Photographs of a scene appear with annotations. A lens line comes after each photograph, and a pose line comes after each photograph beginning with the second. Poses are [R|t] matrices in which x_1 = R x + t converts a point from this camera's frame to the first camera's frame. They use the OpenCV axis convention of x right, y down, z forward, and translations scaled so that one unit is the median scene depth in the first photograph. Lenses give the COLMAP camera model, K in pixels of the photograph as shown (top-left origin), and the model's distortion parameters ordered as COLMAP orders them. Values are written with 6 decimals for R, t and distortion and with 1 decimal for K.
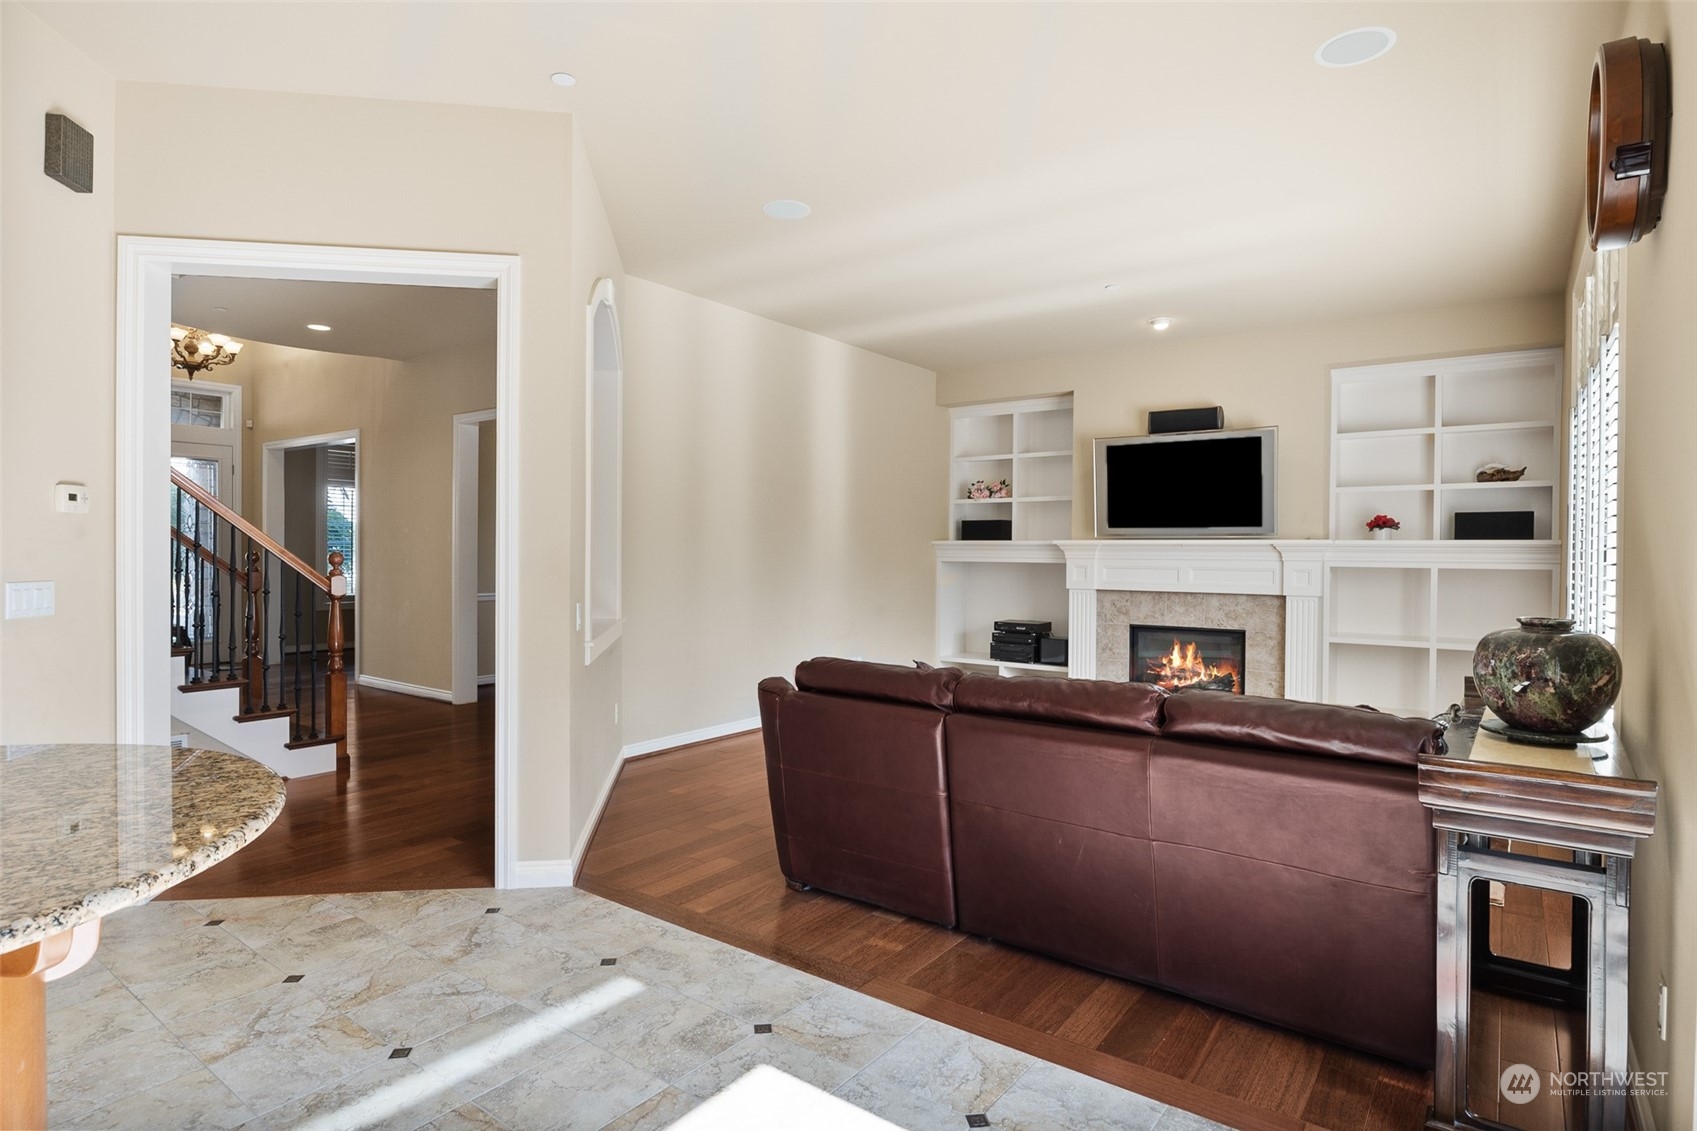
lens RADIAL K [[896.6, 0, 821.5], [0, 896.6, 555.7], [0, 0, 1]] dist [-0.005450, -0.001556]
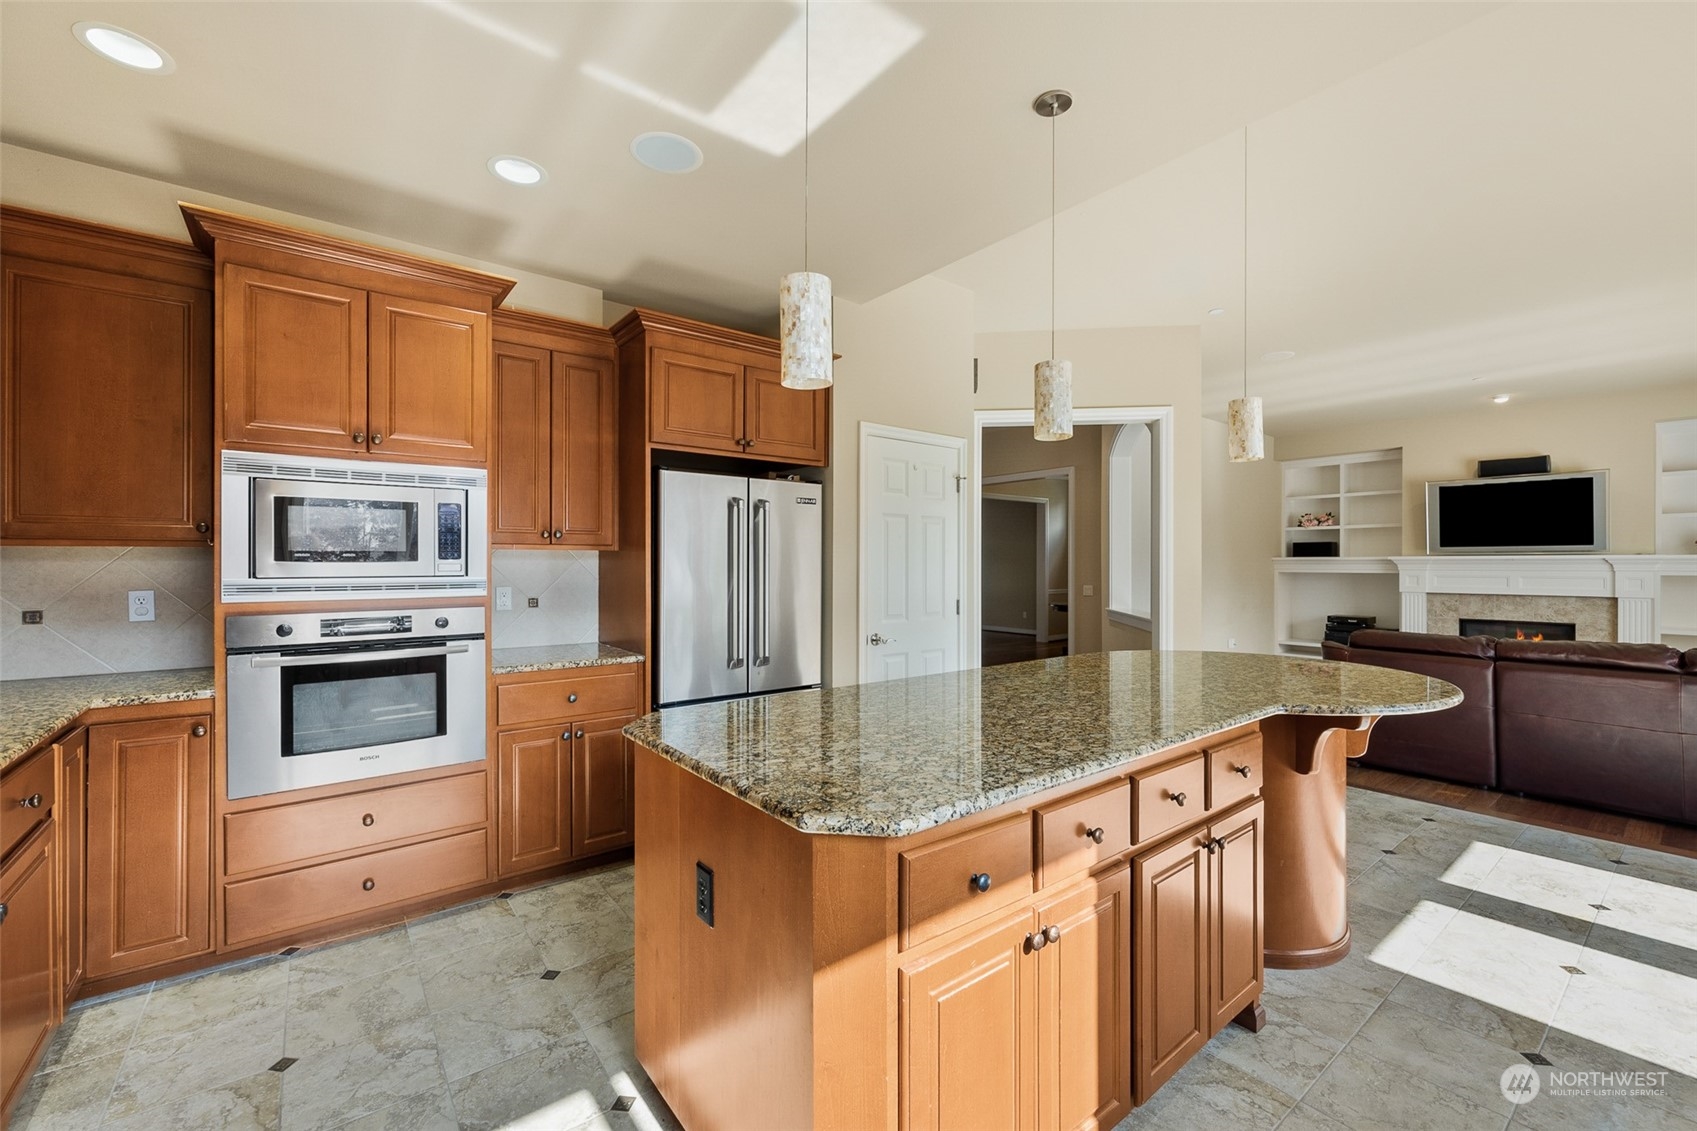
lens RADIAL K [[682.9, 0, 845.2], [0, 682.9, 560.2], [0, 0, 1]] dist [-0.000327, 0.000001]
pose [[0.966415, -0.007823, -0.256866, -0.307682], [0.004843, 0.999913, -0.012232, -0.003272], [0.256940, 0.010577, 0.966370, -0.250362]]
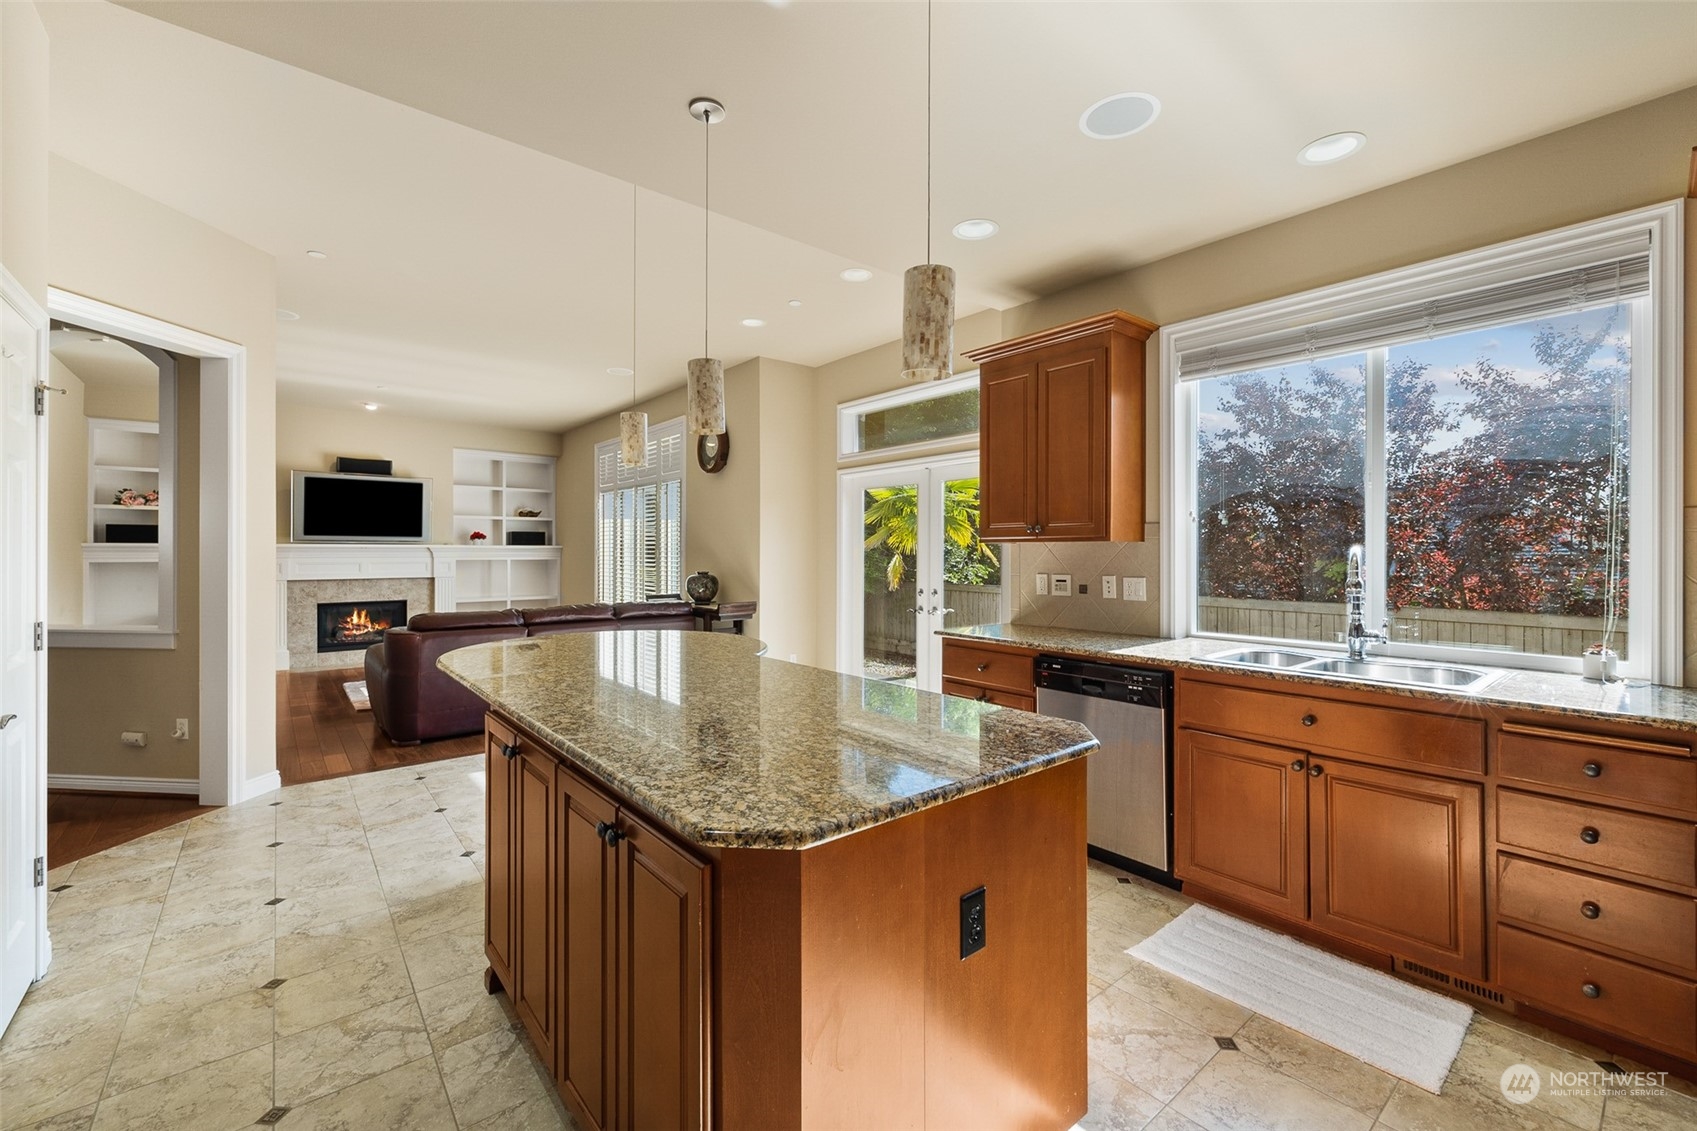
lens RADIAL K [[700.8, 0, 849.8], [0, 700.8, 558.1], [0, 0, 1]] dist [-0.001872, -0.000279]
pose [[0.230766, -0.014922, 0.972895, -0.581308], [0.005322, 0.999887, 0.014074, -0.007029], [-0.972995, 0.001930, 0.230819, -0.080934]]
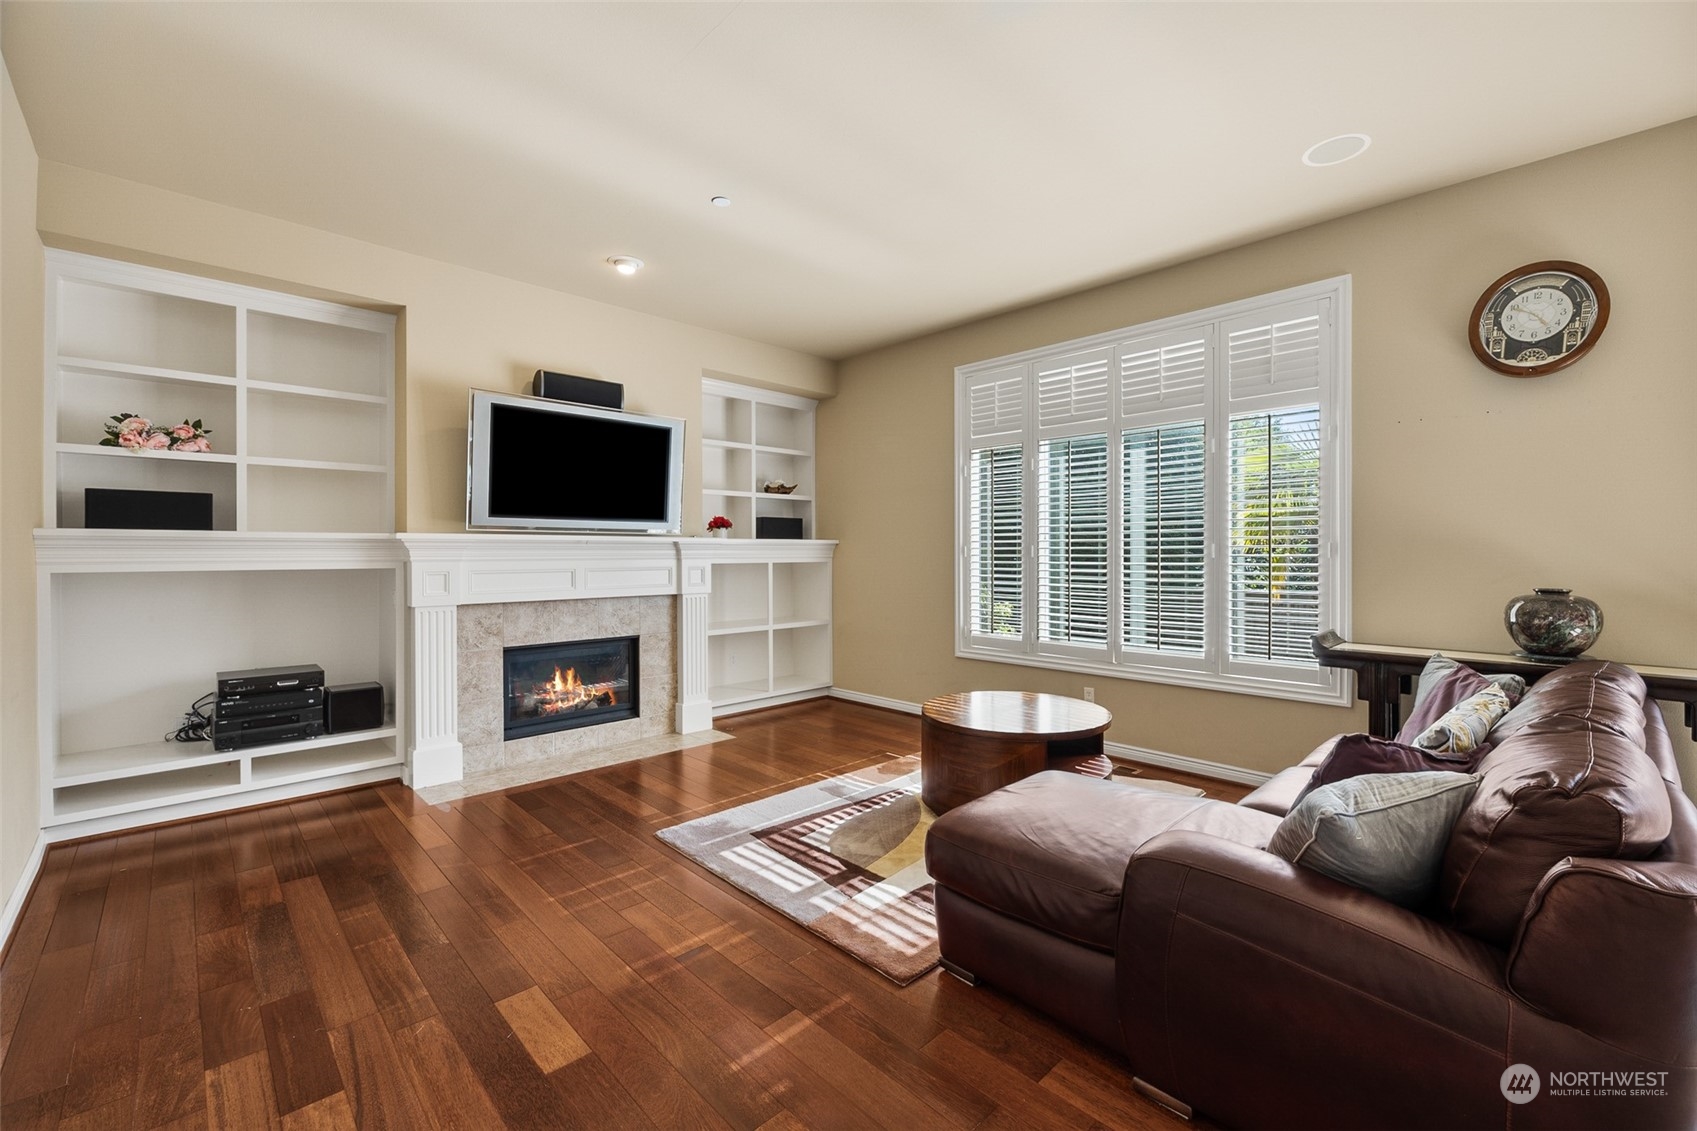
lens RADIAL K [[700.8, 0, 849.8], [0, 700.8, 558.1], [0, 0, 1]] dist [-0.001872, -0.000279]
pose [[0.151776, -0.013749, 0.988319, -0.201005], [0.008671, 0.999883, 0.012579, -0.002739], [-0.988377, 0.006661, 0.151878, 0.677917]]
